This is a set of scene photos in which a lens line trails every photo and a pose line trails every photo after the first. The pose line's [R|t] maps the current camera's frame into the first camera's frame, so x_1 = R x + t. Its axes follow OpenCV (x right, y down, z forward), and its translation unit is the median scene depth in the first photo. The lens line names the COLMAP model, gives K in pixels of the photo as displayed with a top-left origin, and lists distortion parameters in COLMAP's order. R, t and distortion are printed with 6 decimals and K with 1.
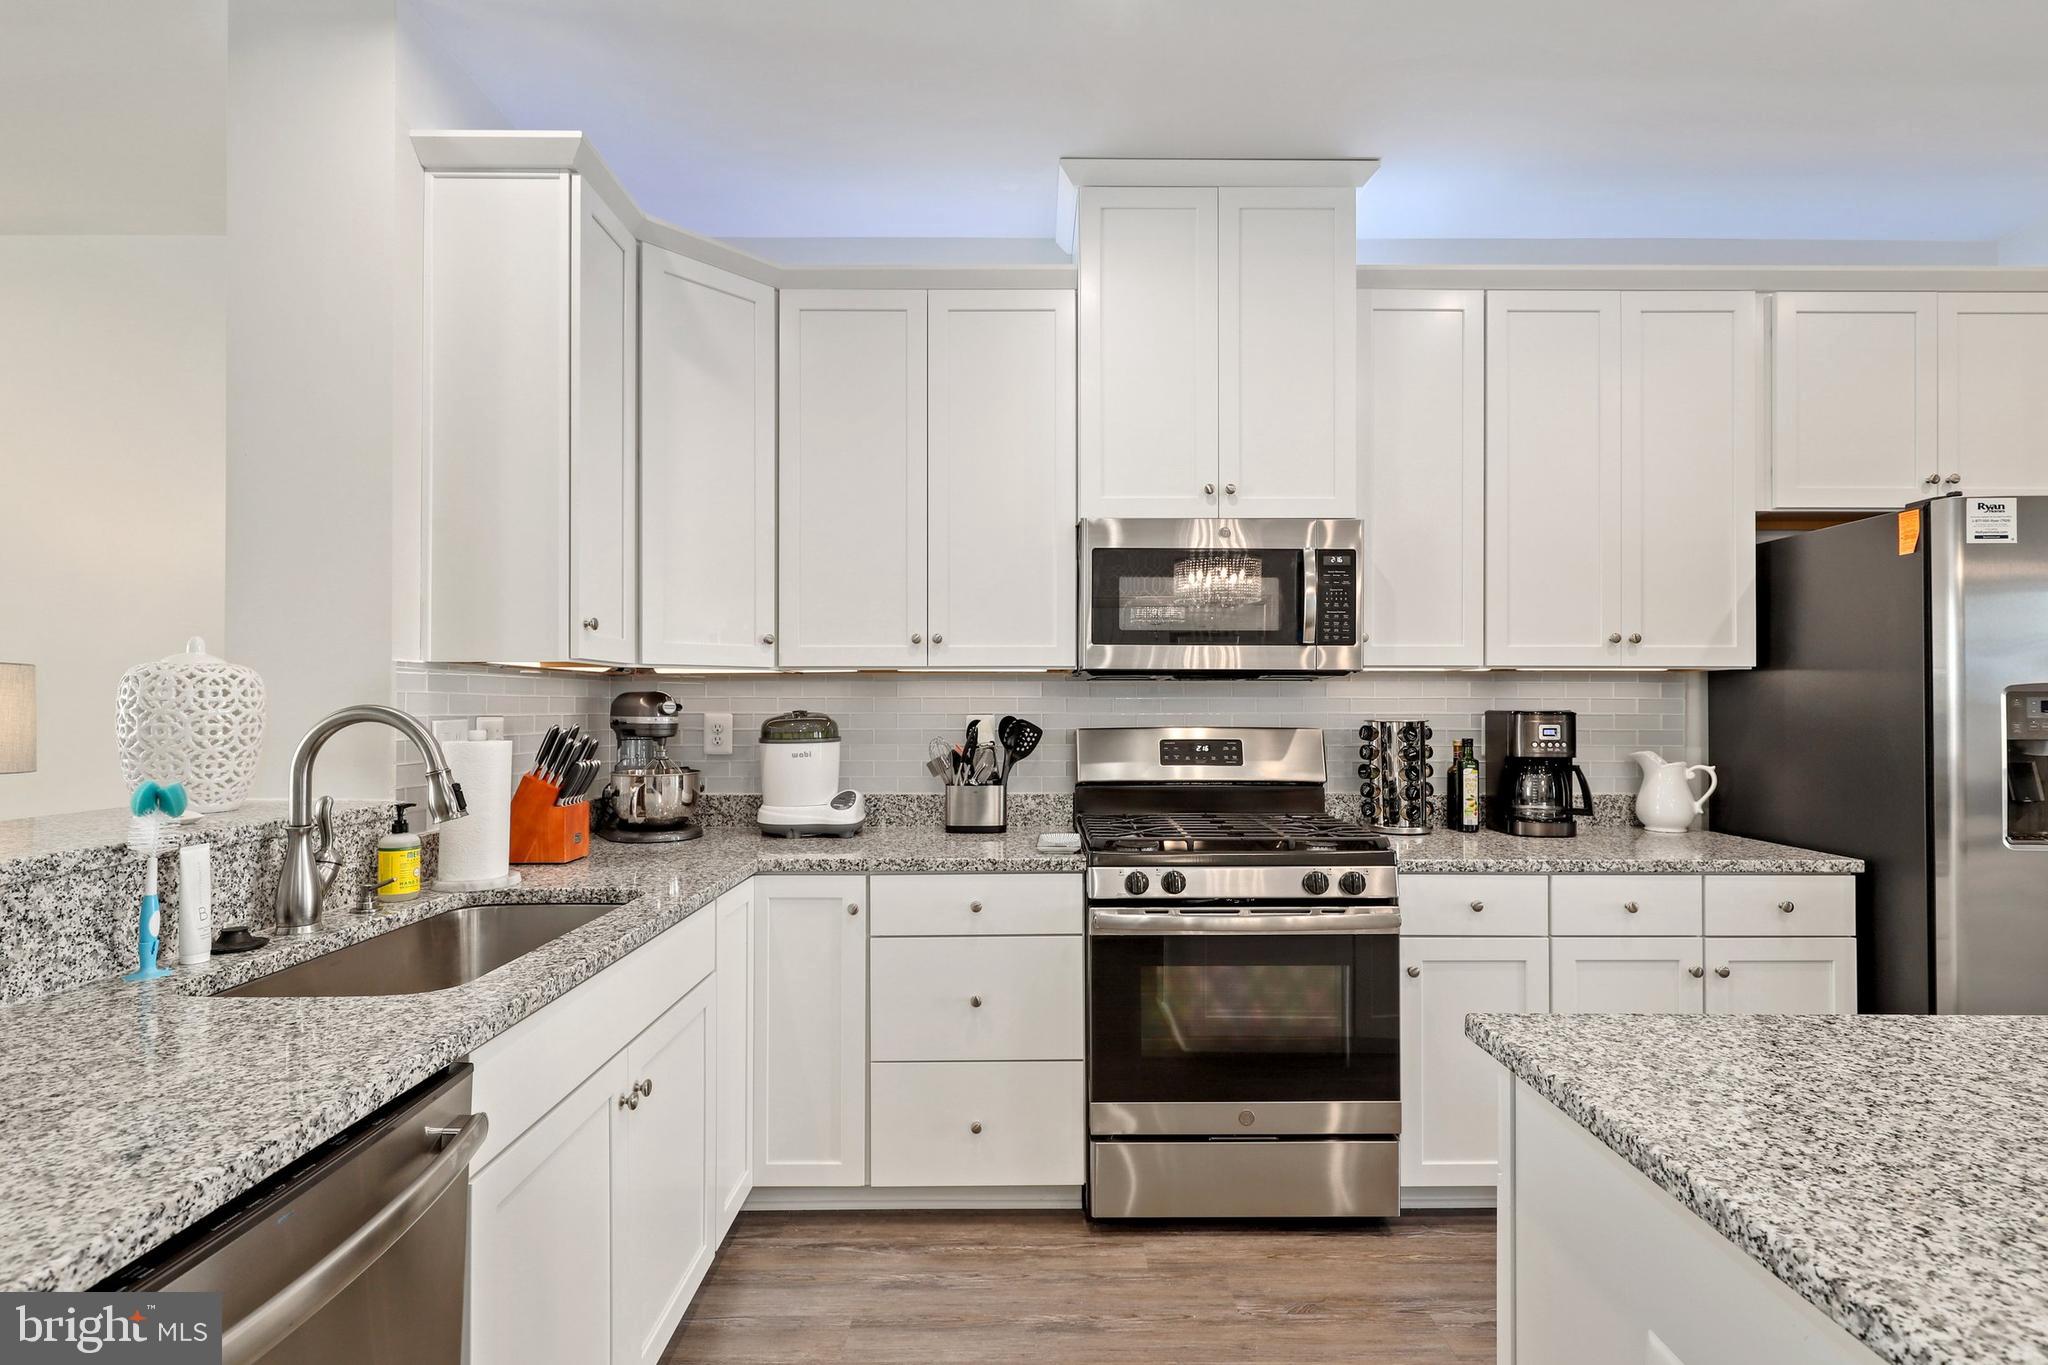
lens RADIAL K [[947.4, 0, 1034.3], [0, 947.4, 690.0], [0, 0, 1]] dist [0.001569, 0.000430]
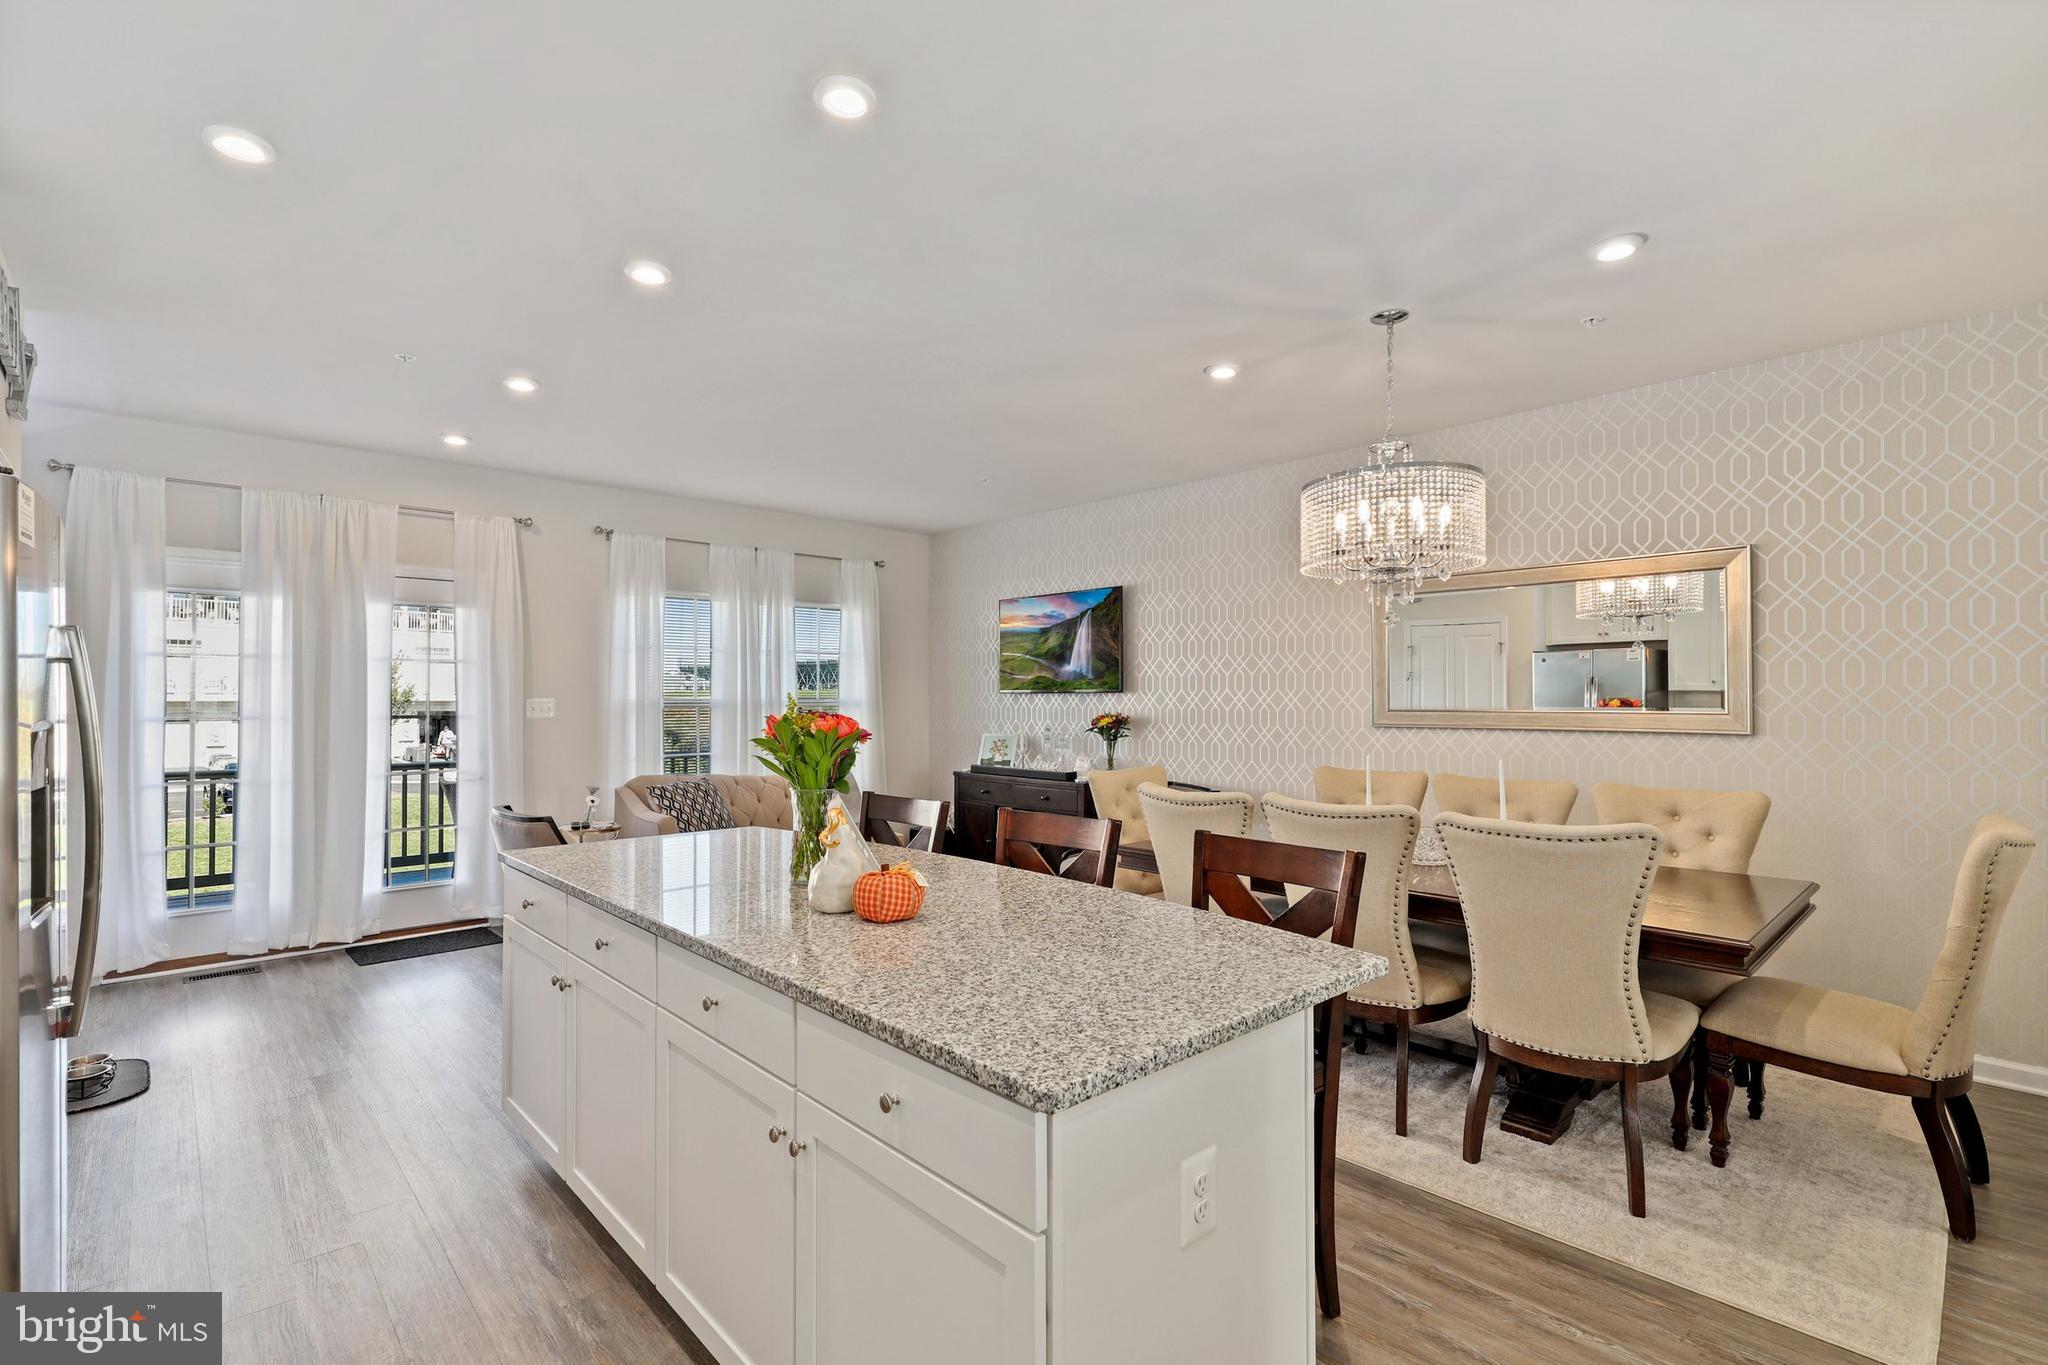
lens RADIAL K [[937.5, 0, 1022.2], [0, 937.5, 689.3], [0, 0, 1]] dist [0.002420, 0.000283]
pose [[-0.676650, 0.007754, 0.736264, -0.105315], [-0.008985, 0.999783, -0.018787, -0.022481], [-0.736250, -0.019327, -0.676434, 0.775532]]
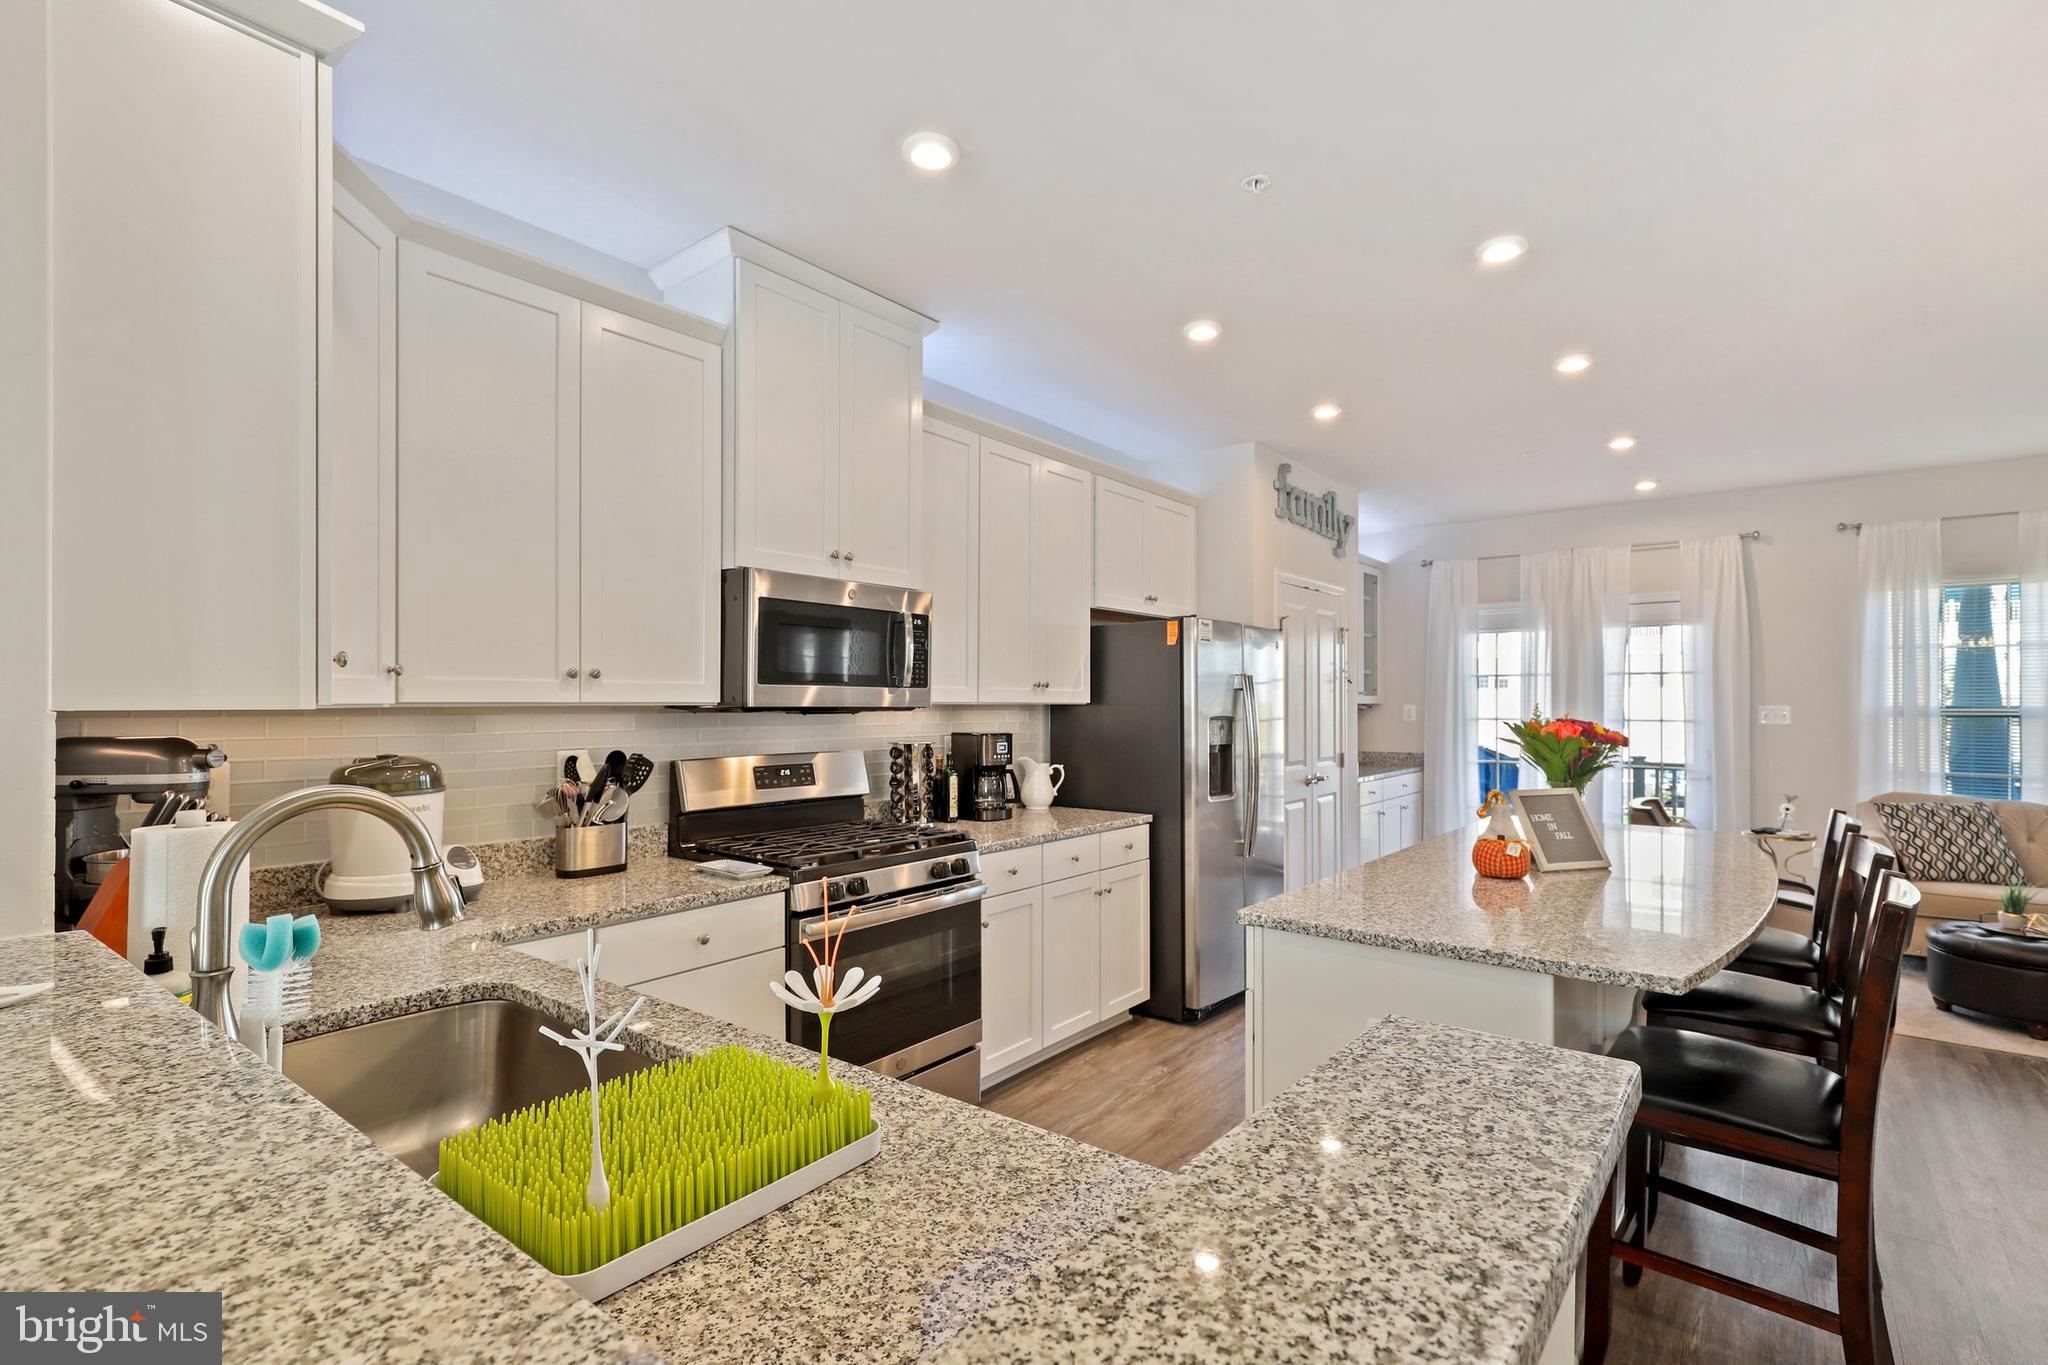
lens RADIAL K [[932.7, 0, 1037.3], [0, 932.7, 699.1], [0, 0, 1]] dist [0.003706, 0.000078]
pose [[0.626691, 0.003603, 0.779260, -0.569501], [-0.010326, 0.999940, 0.003681, -0.037761], [-0.779199, -0.010353, 0.626691, 0.070094]]
